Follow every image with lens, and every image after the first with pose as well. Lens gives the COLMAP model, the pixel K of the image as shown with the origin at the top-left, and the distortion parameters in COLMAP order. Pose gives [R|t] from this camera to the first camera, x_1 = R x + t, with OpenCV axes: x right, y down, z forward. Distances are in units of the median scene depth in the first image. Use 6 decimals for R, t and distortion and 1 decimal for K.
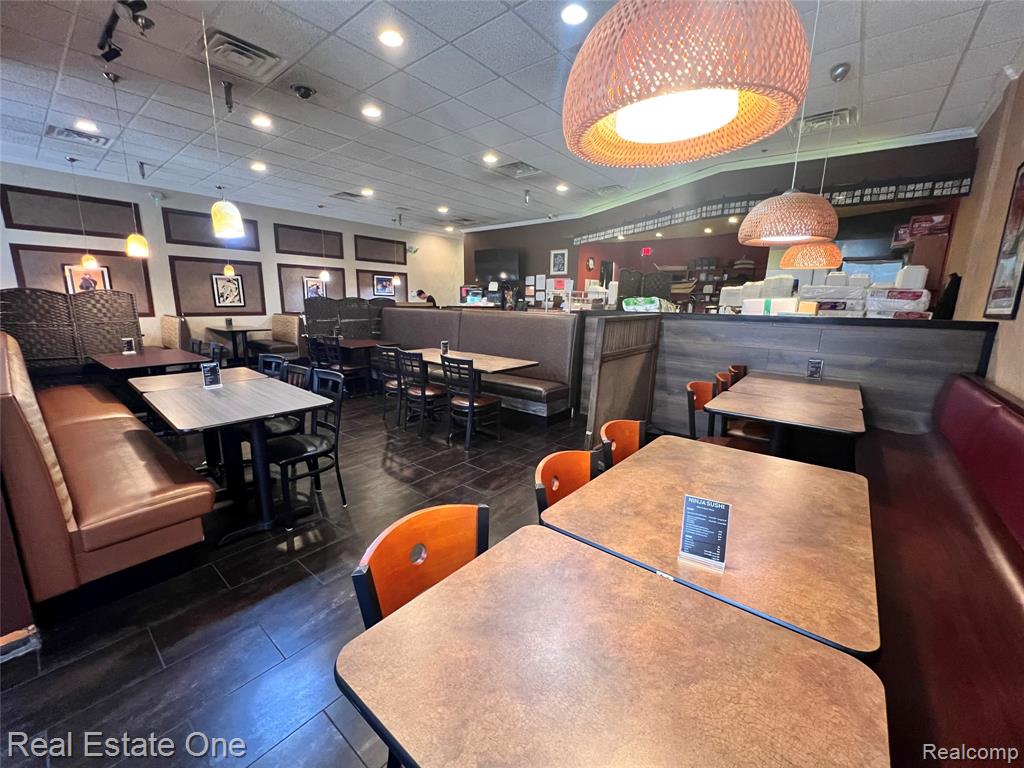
lens RADIAL K [[406.2, 0, 509.7], [0, 406.2, 384.7], [0, 0, 1]] dist [0.003225, 0.000222]
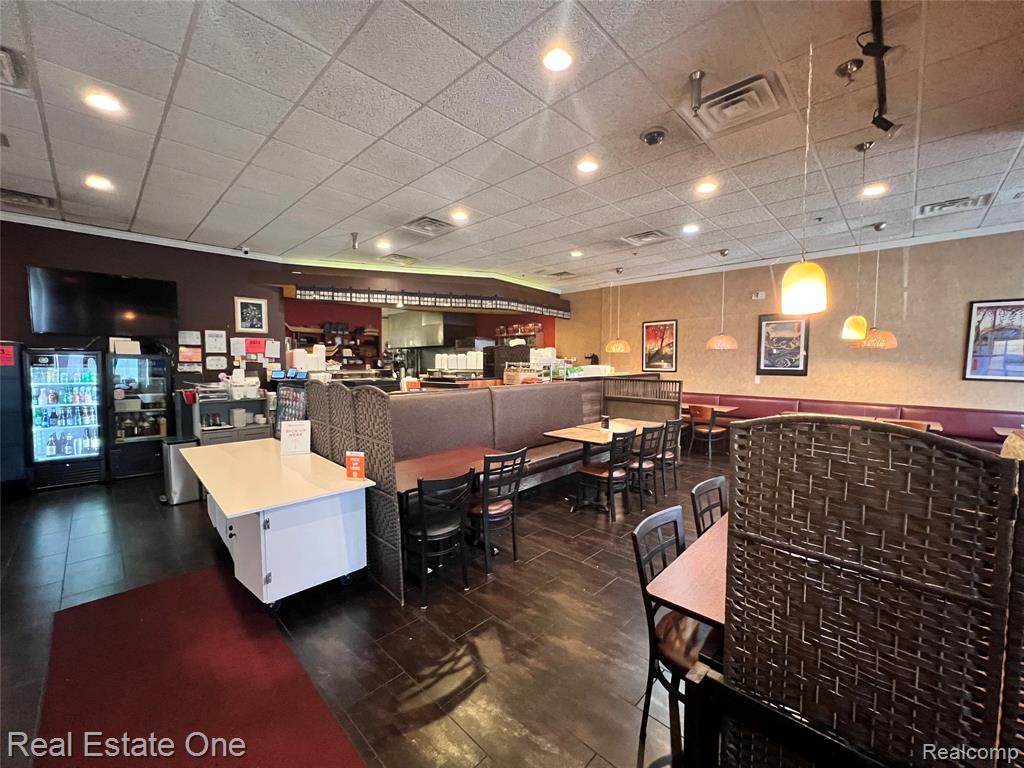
lens RADIAL K [[406.2, 0, 510.1], [0, 406.2, 383.8], [0, 0, 1]] dist [0.003225, 0.000222]
pose [[0.072365, -0.077201, 0.994386, -0.540311], [0.194964, 0.978861, 0.061808, -0.139263], [-0.978137, 0.189396, 0.085887, 0.515074]]
